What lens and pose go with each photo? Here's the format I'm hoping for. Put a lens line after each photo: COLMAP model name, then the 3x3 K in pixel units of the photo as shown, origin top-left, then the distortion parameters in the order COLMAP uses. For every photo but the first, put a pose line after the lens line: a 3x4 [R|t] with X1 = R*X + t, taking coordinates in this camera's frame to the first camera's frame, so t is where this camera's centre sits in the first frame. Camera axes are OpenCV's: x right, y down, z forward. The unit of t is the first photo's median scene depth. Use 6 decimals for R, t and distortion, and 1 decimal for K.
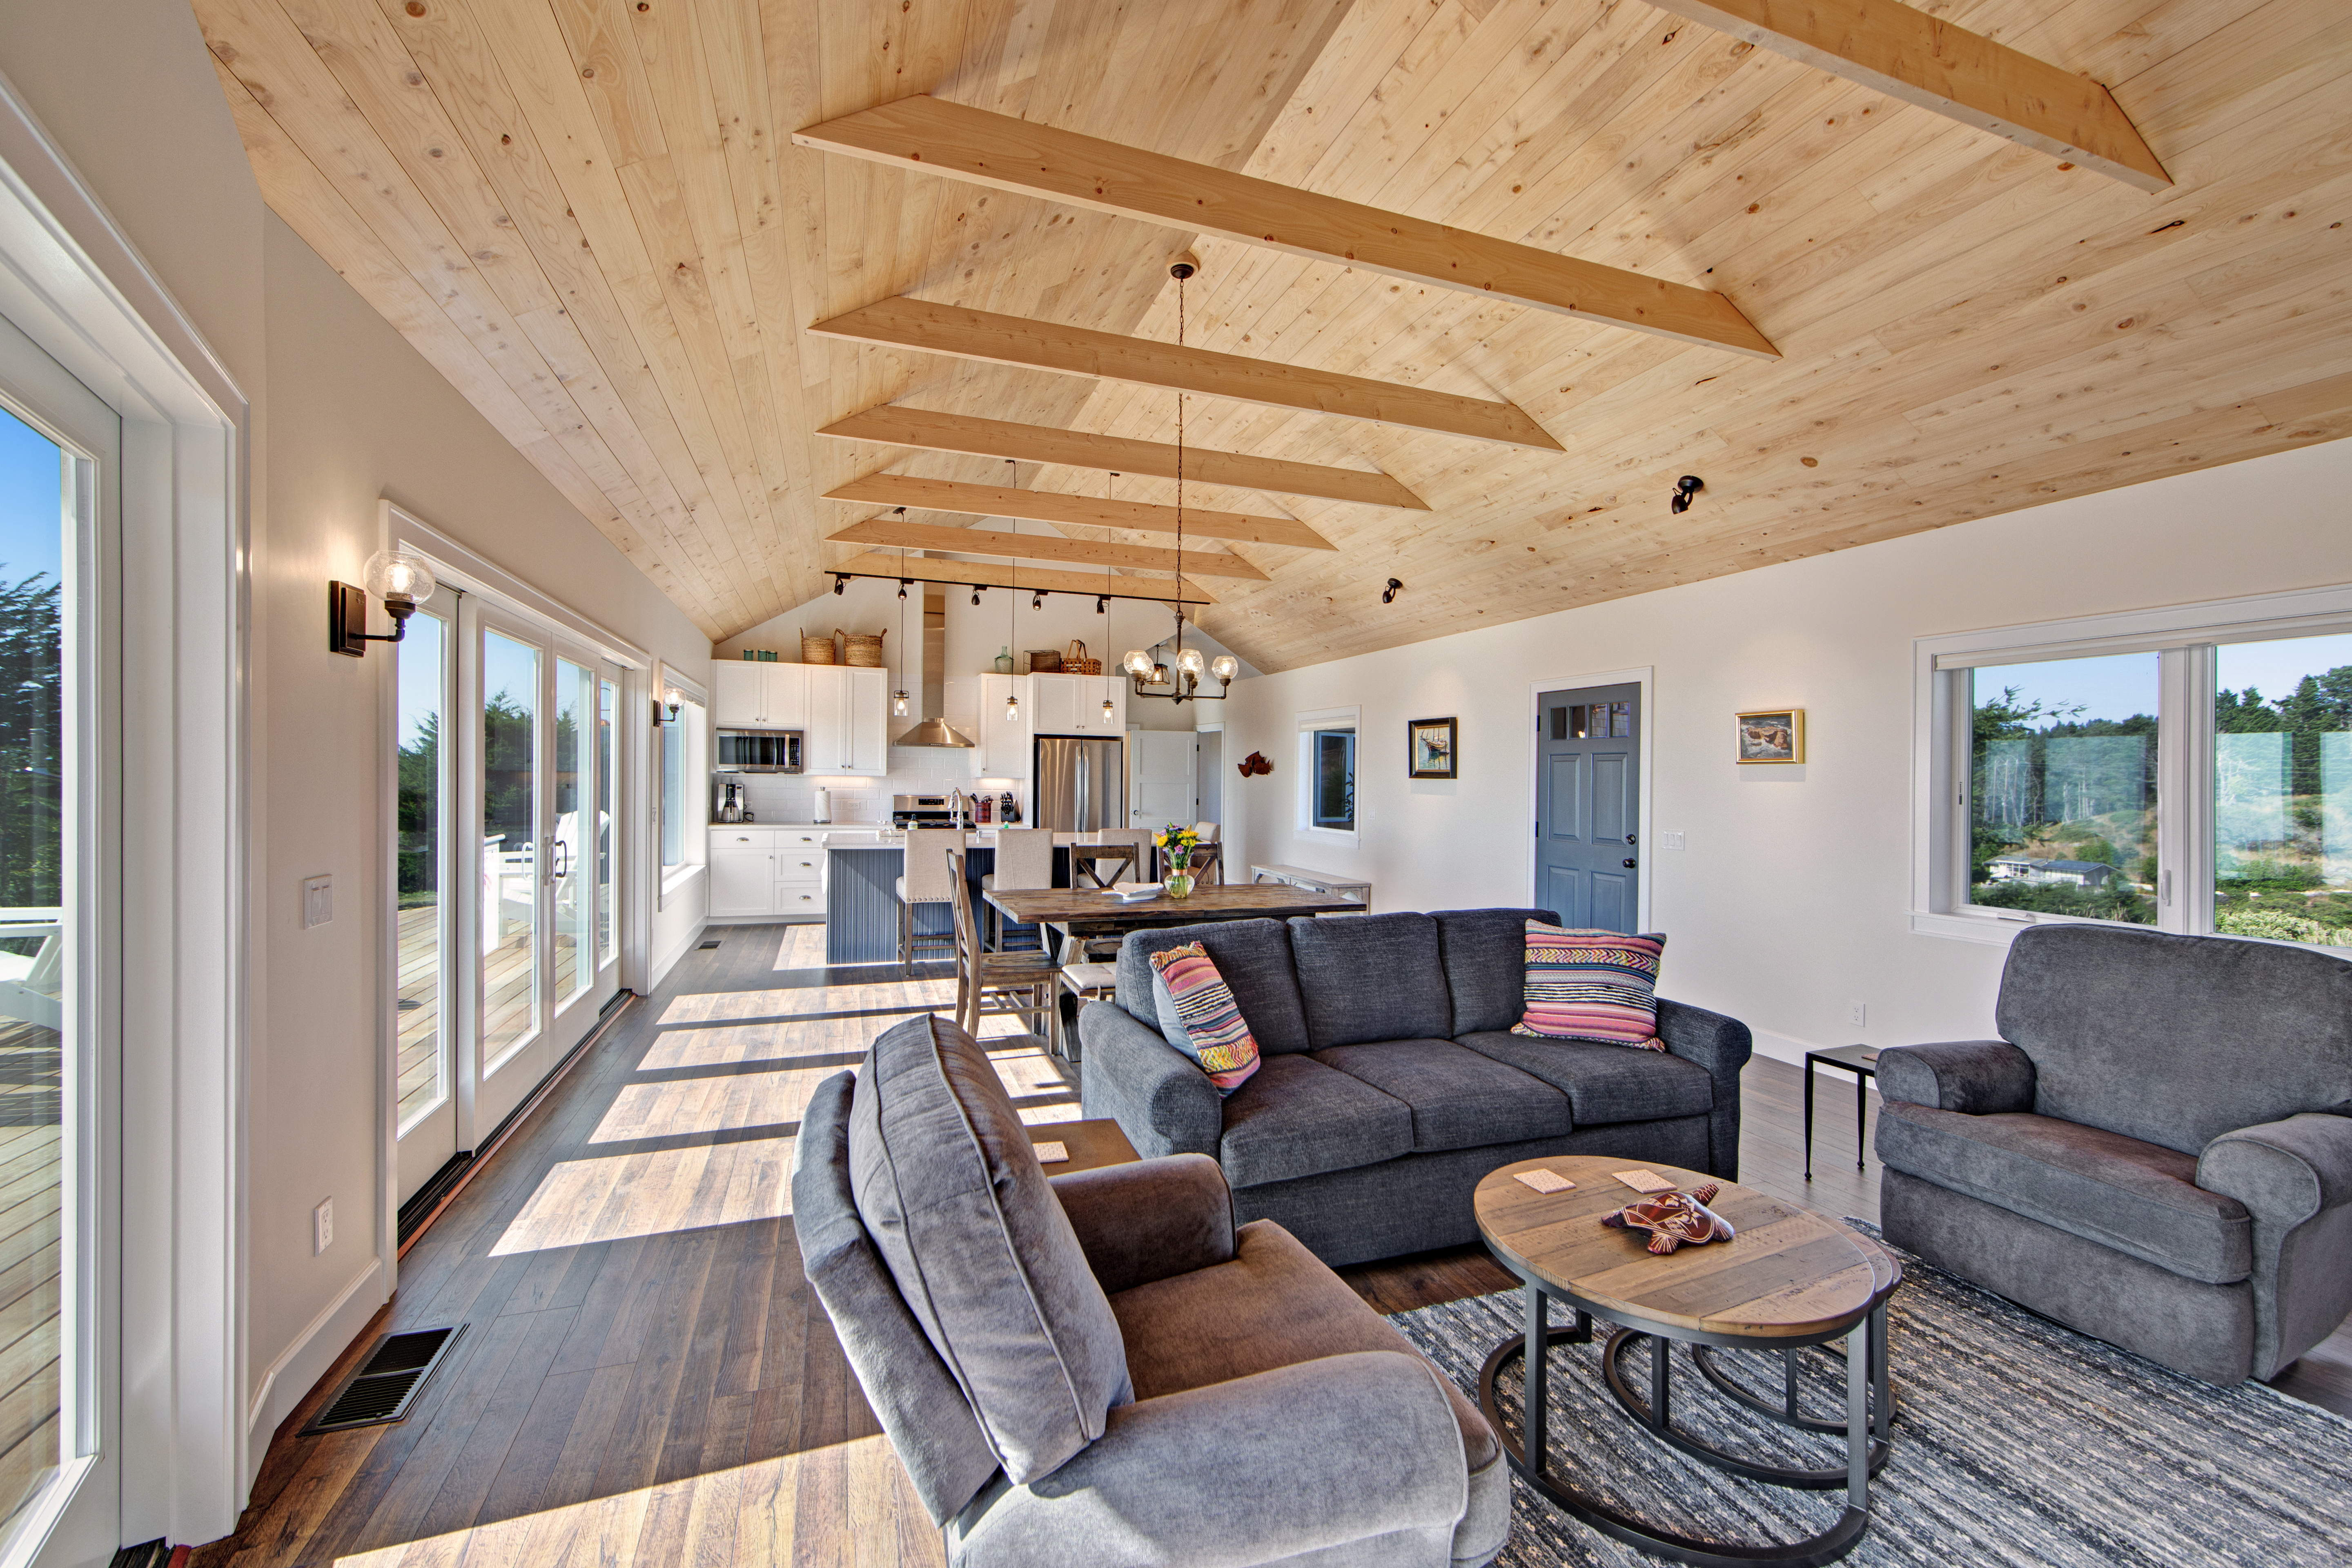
lens RADIAL K [[944.7, 0, 1176.0], [0, 944.7, 784.0], [0, 0, 1]] dist [-0.033216, -0.000030]
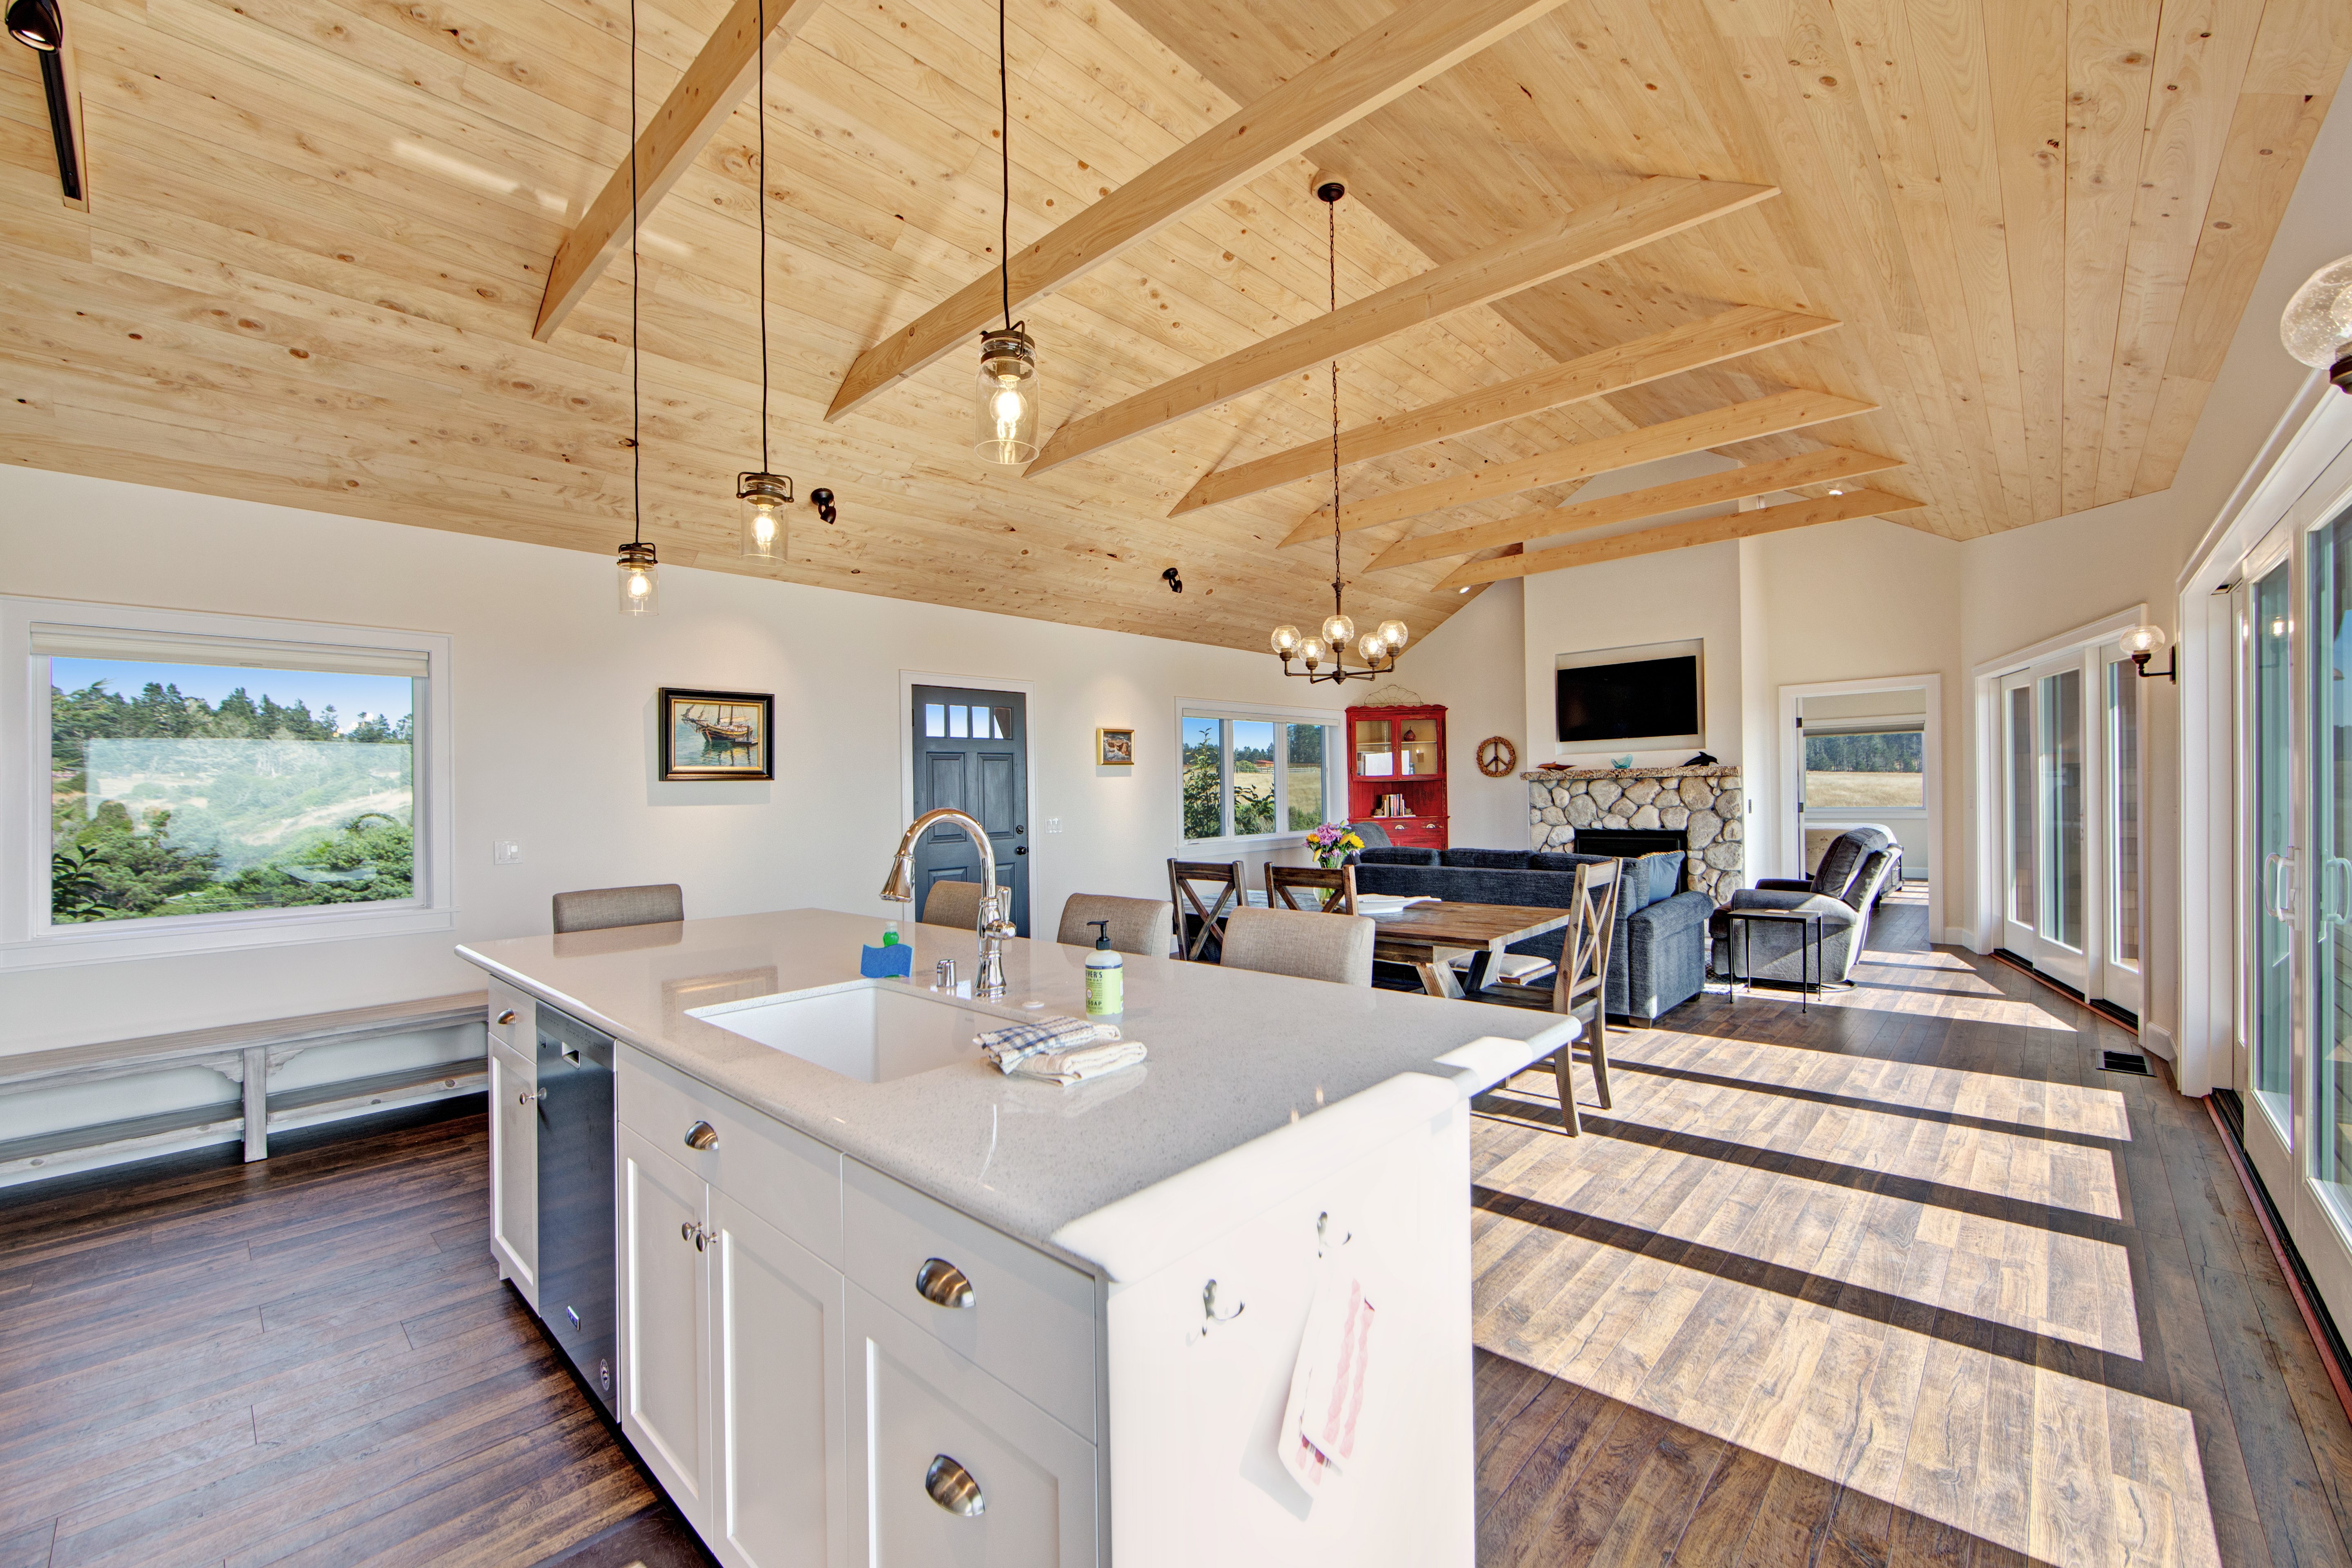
lens RADIAL K [[944.7, 0, 1176.0], [0, 944.7, 784.0], [0, 0, 1]] dist [-0.033216, -0.000030]
pose [[-0.455867, 0.004626, 0.890036, -0.748790], [0.025852, 0.999633, 0.008046, -0.001167], [-0.889673, 0.026677, -0.455819, 1.639897]]
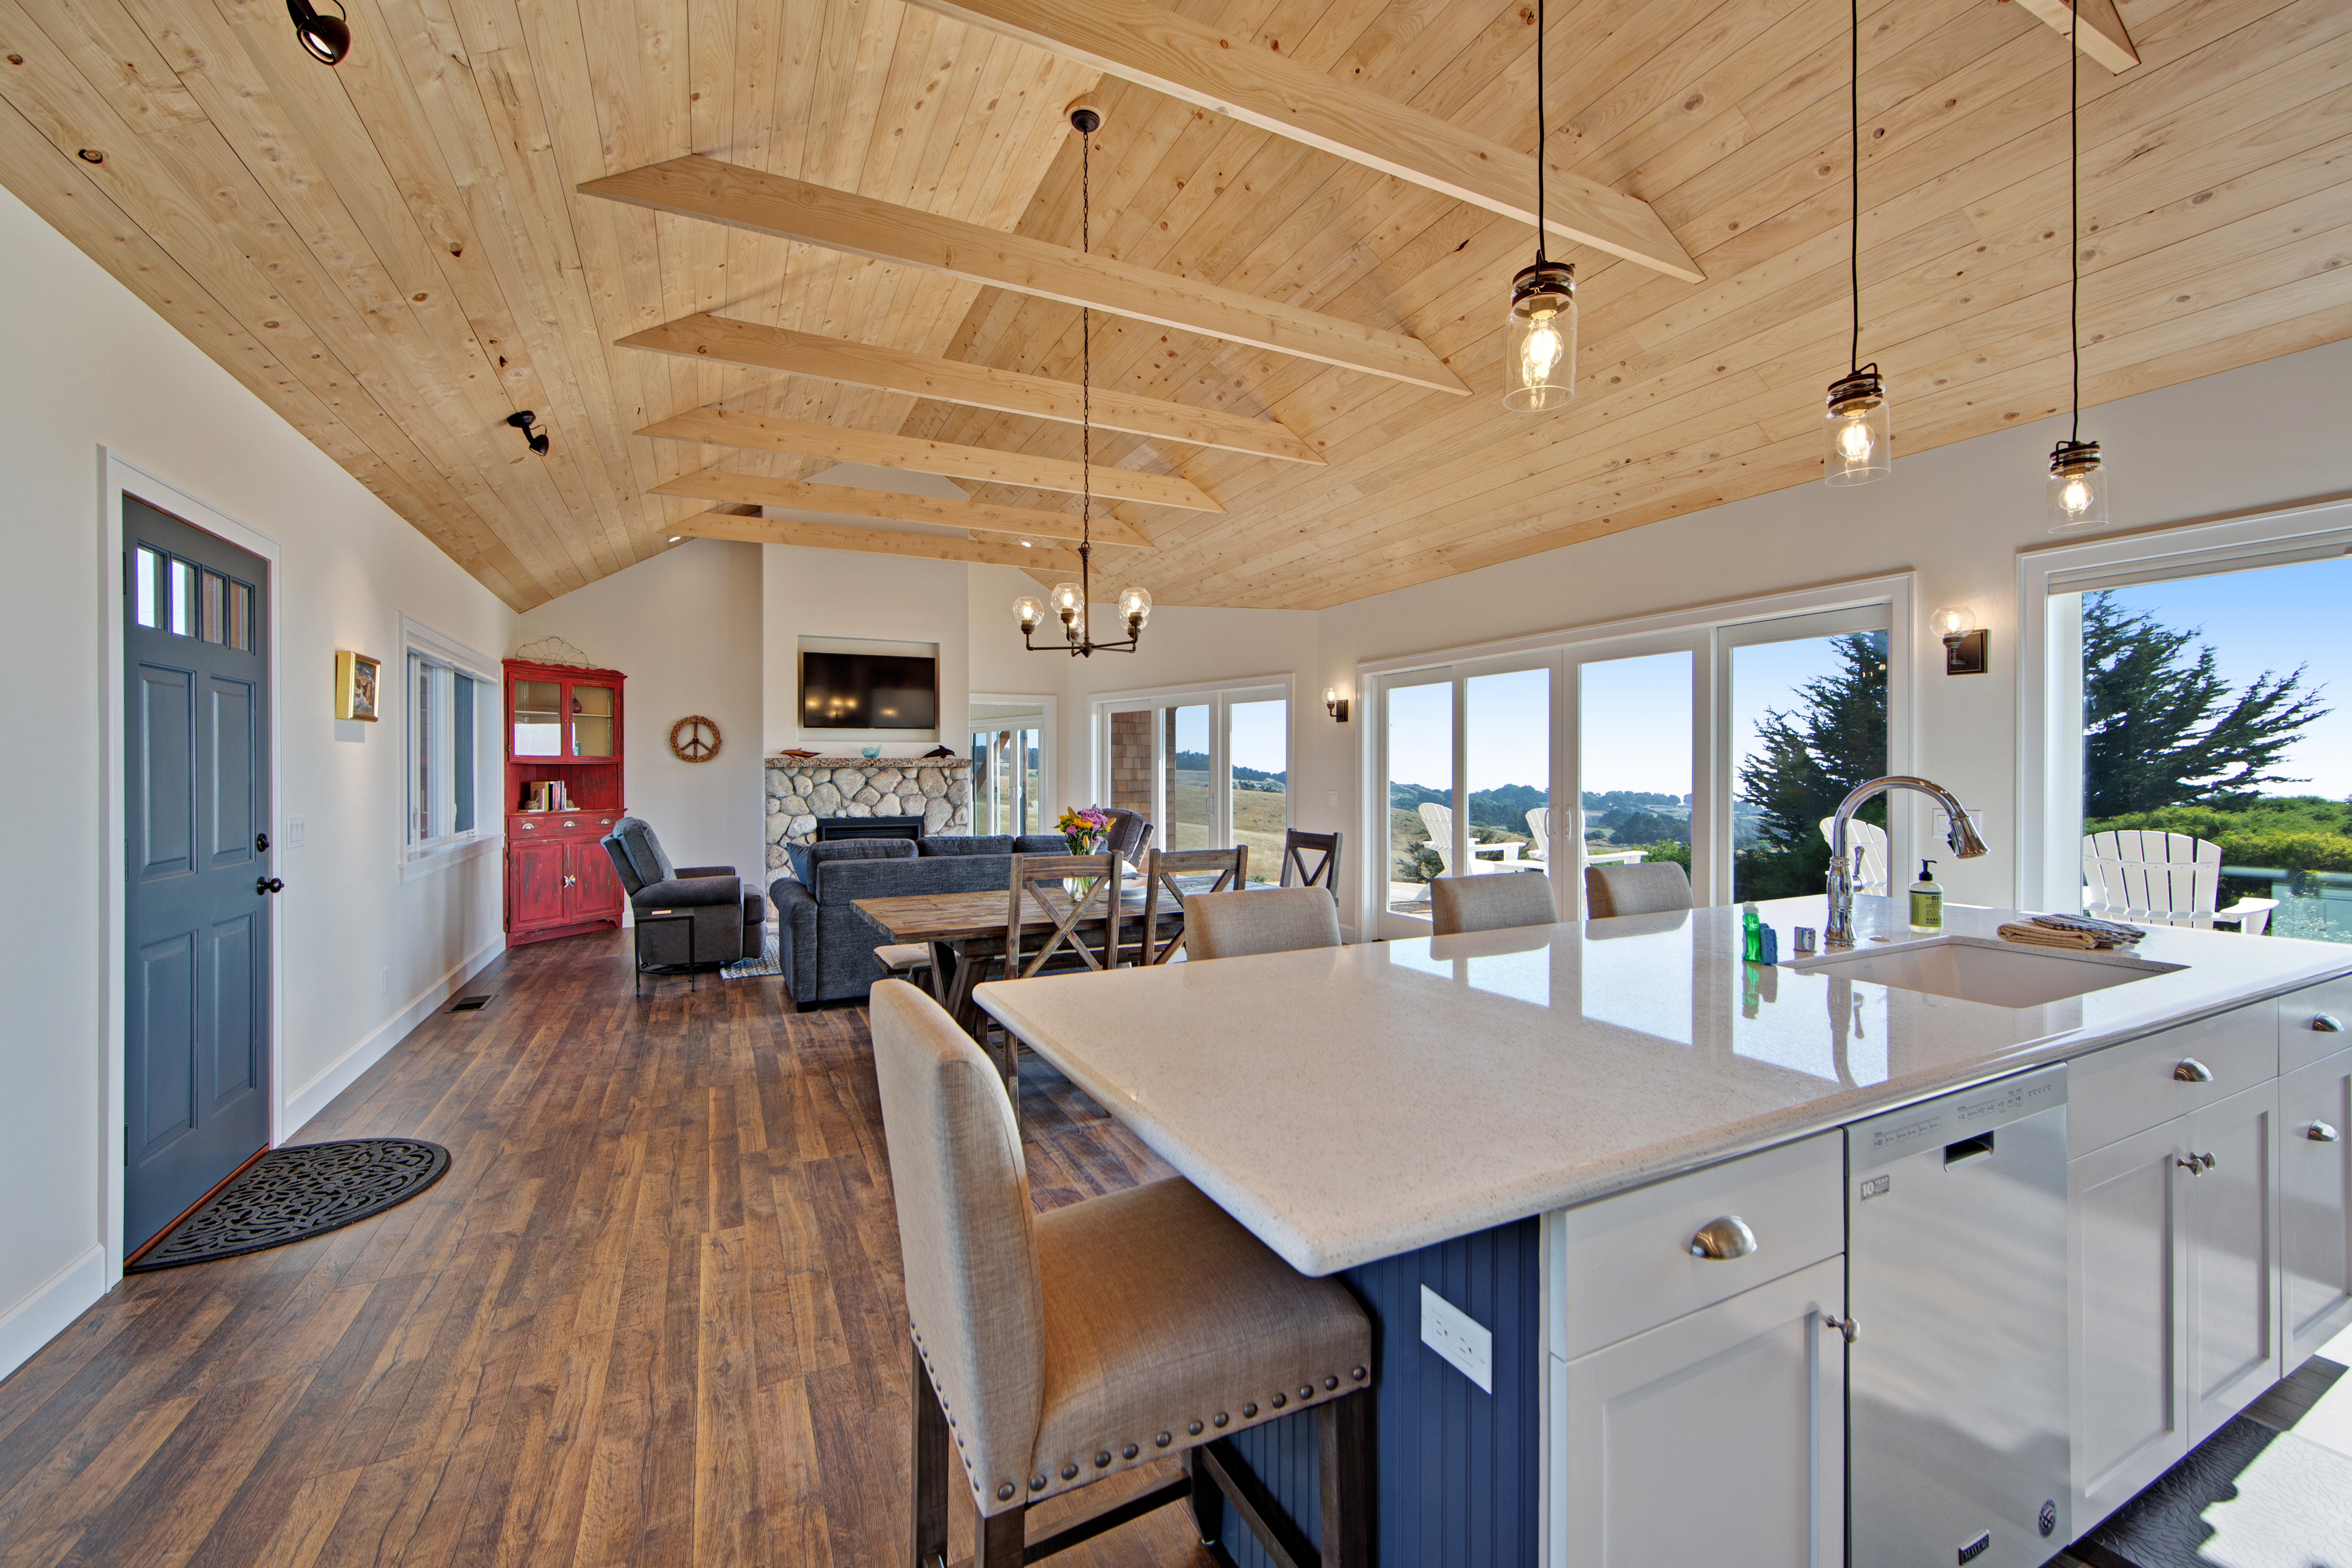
lens RADIAL K [[938.6, 0, 1176.0], [0, 938.6, 784.0], [0, 0, 1]] dist [-0.001610, -0.000047]
pose [[-0.992893, -0.008445, -0.118711, 0.027201], [-0.011262, 0.999670, 0.023080, 0.007213], [0.118477, 0.024253, -0.992661, 1.945738]]
